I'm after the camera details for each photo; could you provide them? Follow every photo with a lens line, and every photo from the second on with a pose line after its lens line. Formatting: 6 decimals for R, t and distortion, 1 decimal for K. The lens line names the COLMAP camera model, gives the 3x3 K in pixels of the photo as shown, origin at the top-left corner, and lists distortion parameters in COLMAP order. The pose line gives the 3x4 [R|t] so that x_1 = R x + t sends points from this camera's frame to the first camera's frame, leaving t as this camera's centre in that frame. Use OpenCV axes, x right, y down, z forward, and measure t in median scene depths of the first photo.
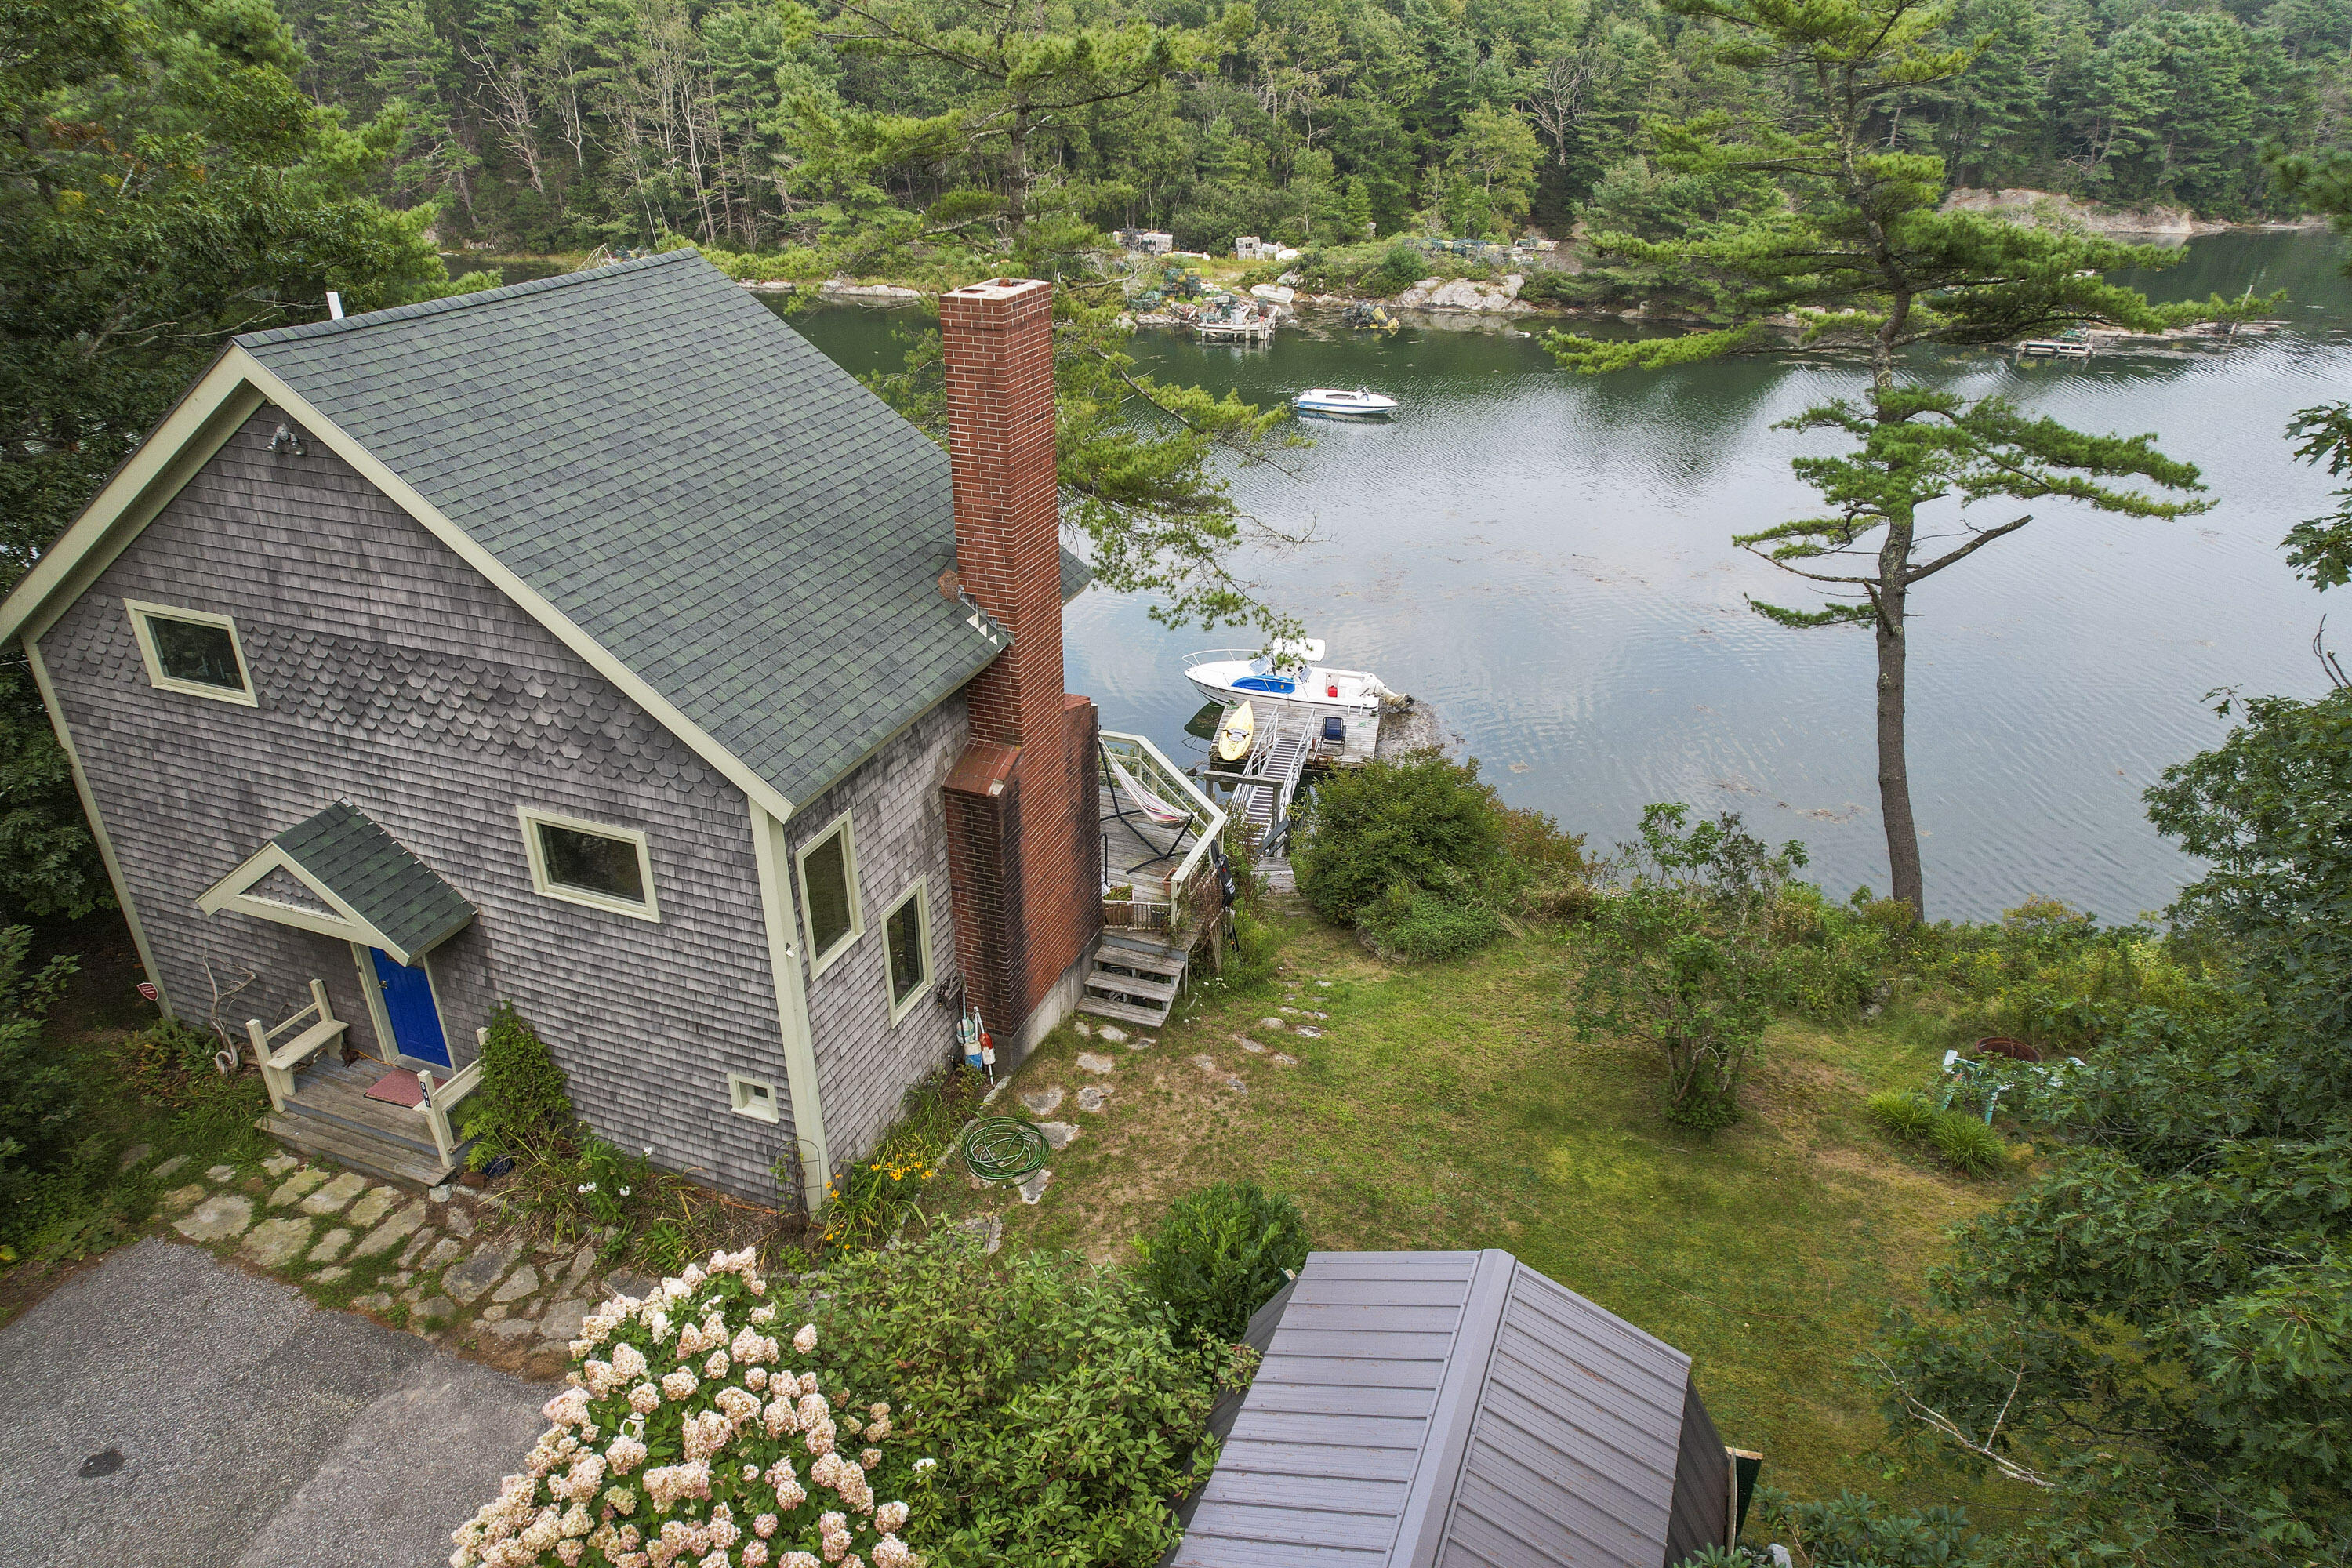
lens RADIAL K [[1508.8, 0, 1176.0], [0, 1508.8, 784.0], [0, 0, 1]] dist [-0.091351, 0.087210]
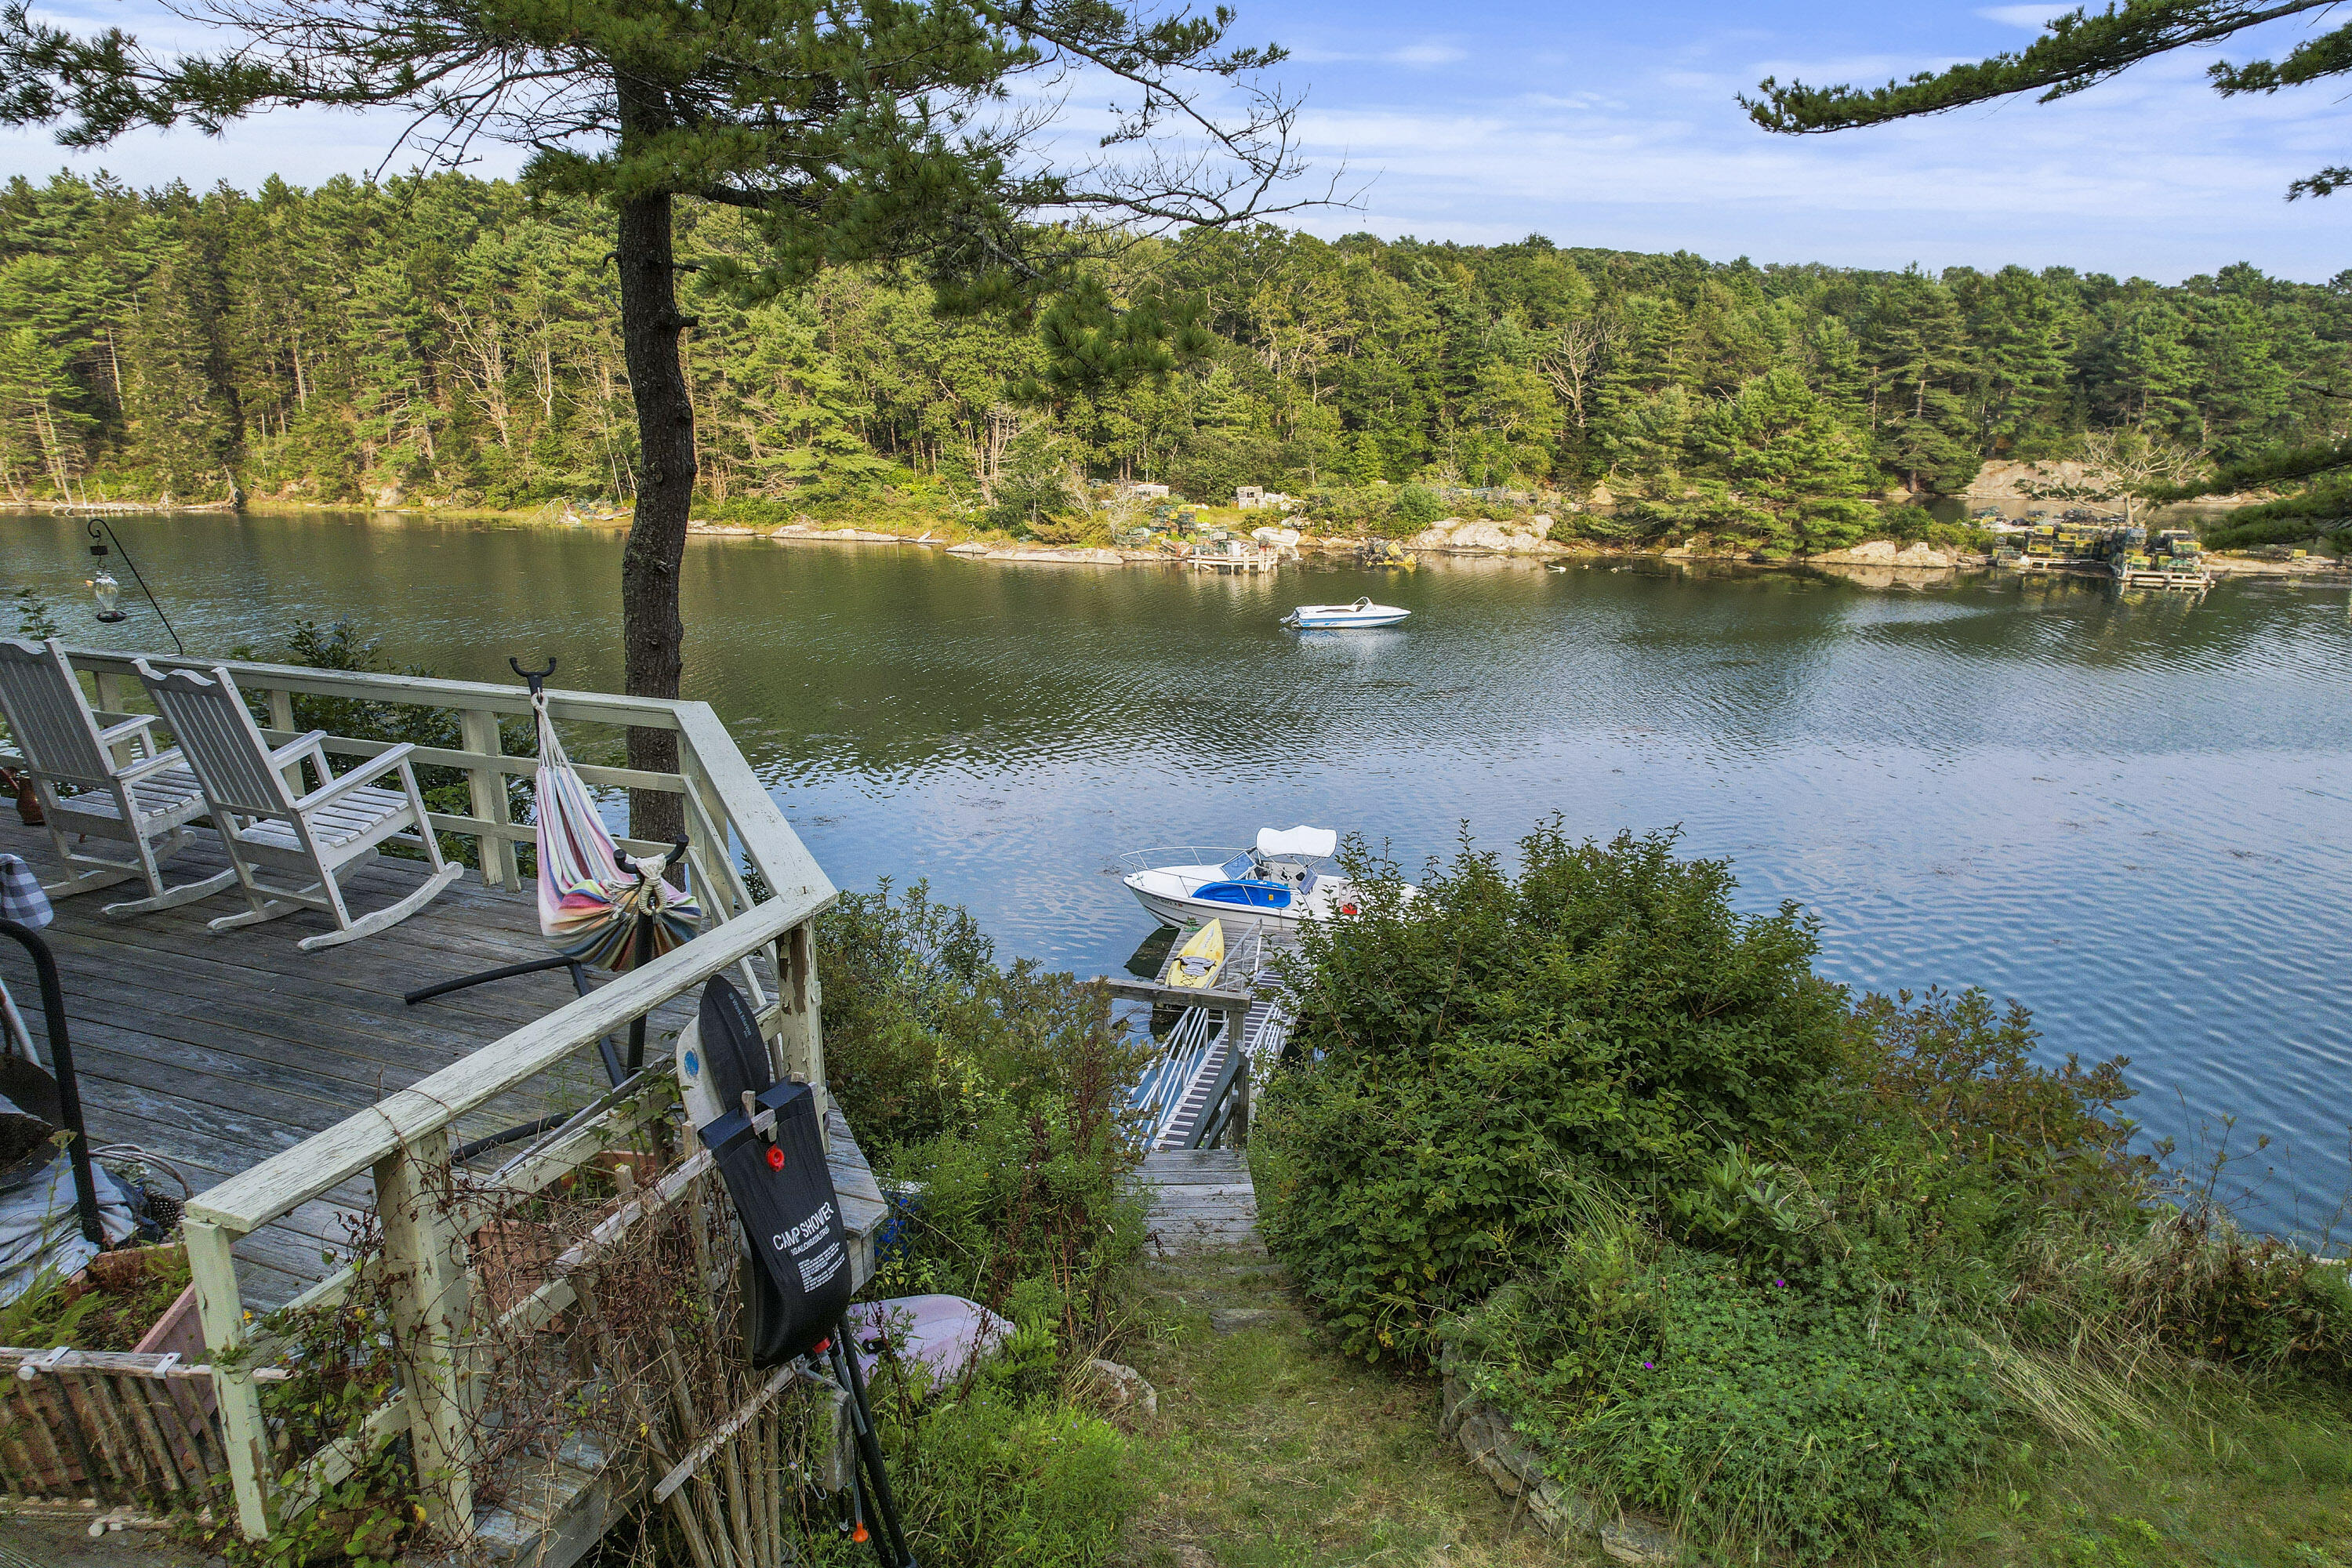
lens RADIAL K [[1508.8, 0, 1176.0], [0, 1508.8, 784.0], [0, 0, 1]] dist [-0.091351, 0.087210]
pose [[0.999939, 0.003601, -0.010450, 0.013848], [-0.005696, 0.978126, -0.207936, 0.008389], [0.009473, 0.207983, 0.978087, 0.135472]]
